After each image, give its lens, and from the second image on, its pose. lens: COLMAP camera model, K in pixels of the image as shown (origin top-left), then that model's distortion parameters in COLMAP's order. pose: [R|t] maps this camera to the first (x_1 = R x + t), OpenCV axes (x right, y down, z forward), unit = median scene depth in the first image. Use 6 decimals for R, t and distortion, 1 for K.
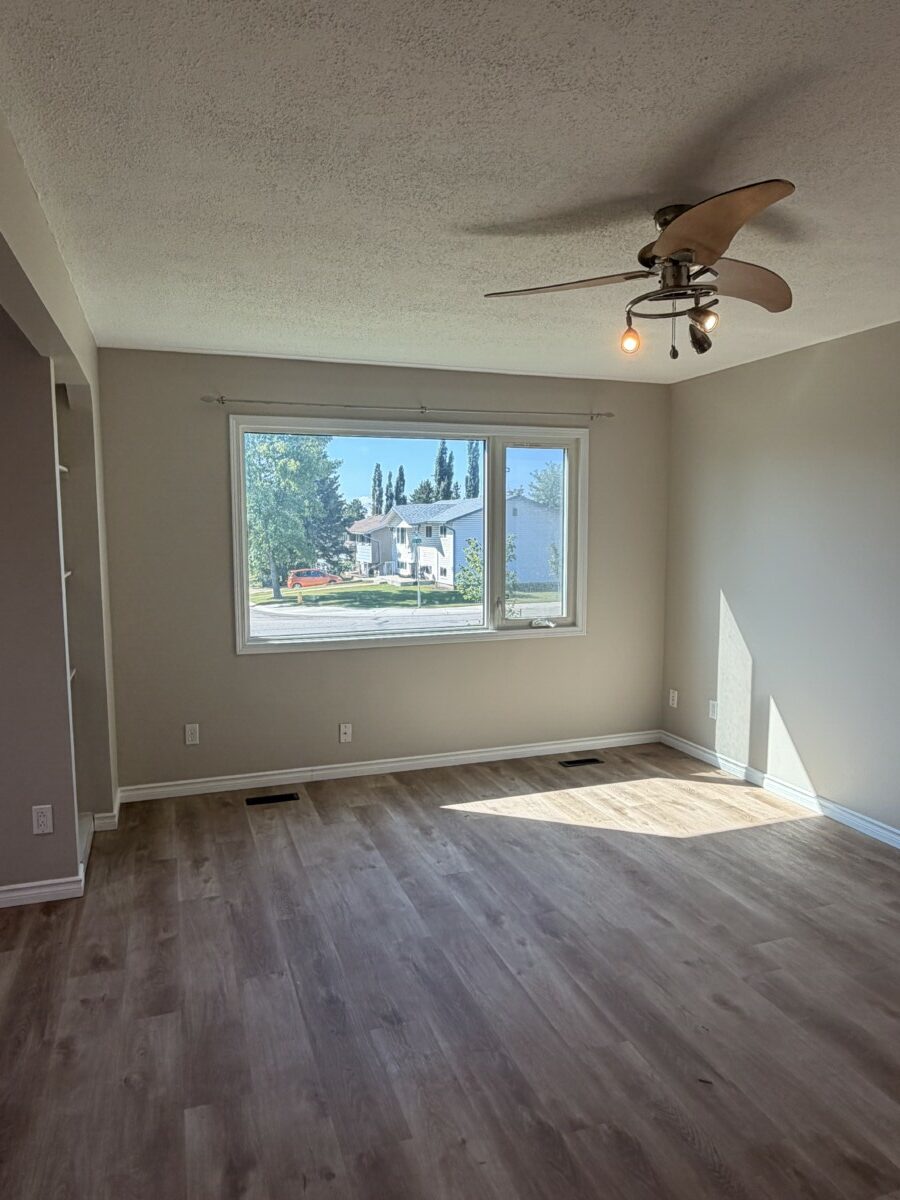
lens RADIAL K [[785.6, 0, 445.2], [0, 785.6, 599.6], [0, 0, 1]] dist [0.000649, -0.000991]
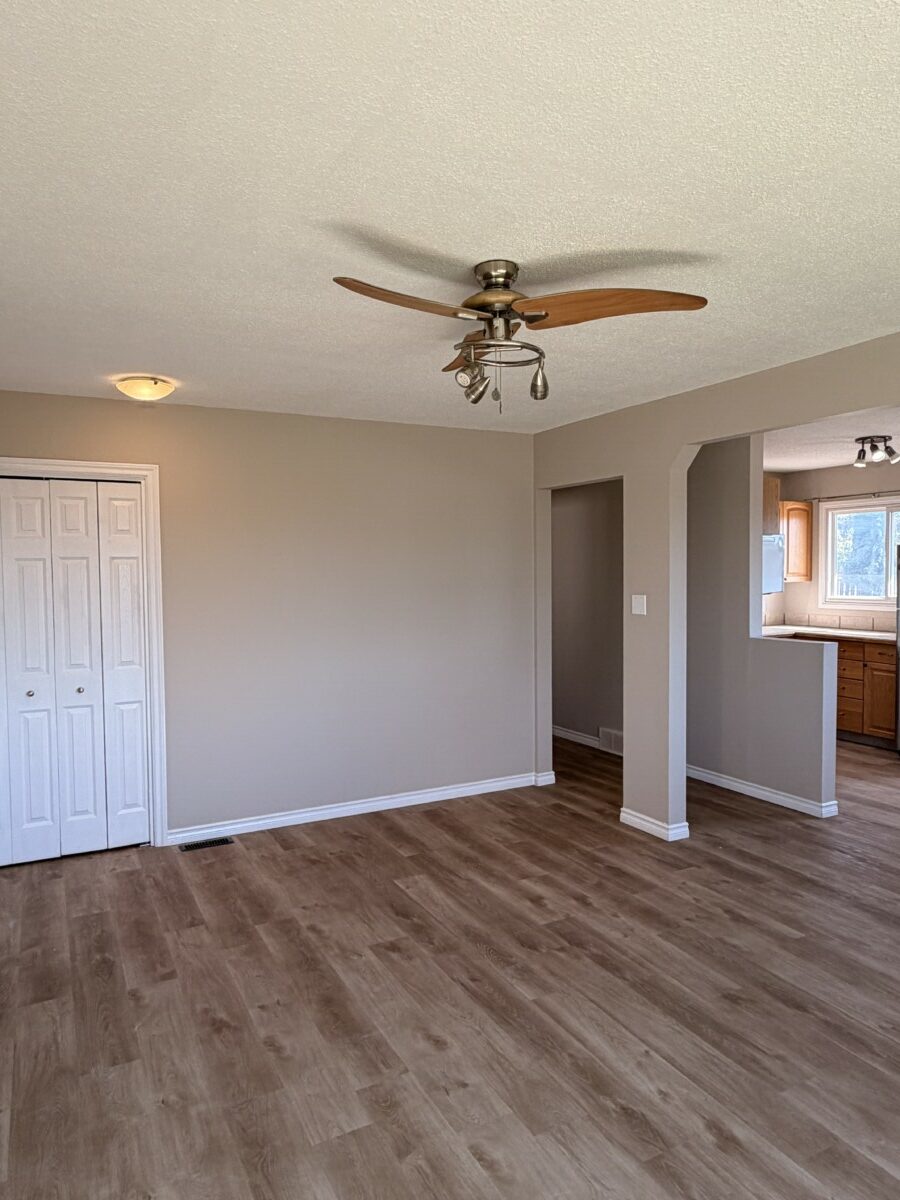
lens RADIAL K [[785.6, 0, 452.2], [0, 785.6, 599.2], [0, 0, 1]] dist [0.000649, -0.000991]
pose [[-0.989859, 0.020637, -0.140547, 0.315112], [0.000731, 0.990118, 0.140237, -0.129297], [0.142053, 0.138713, -0.980092, 1.290763]]
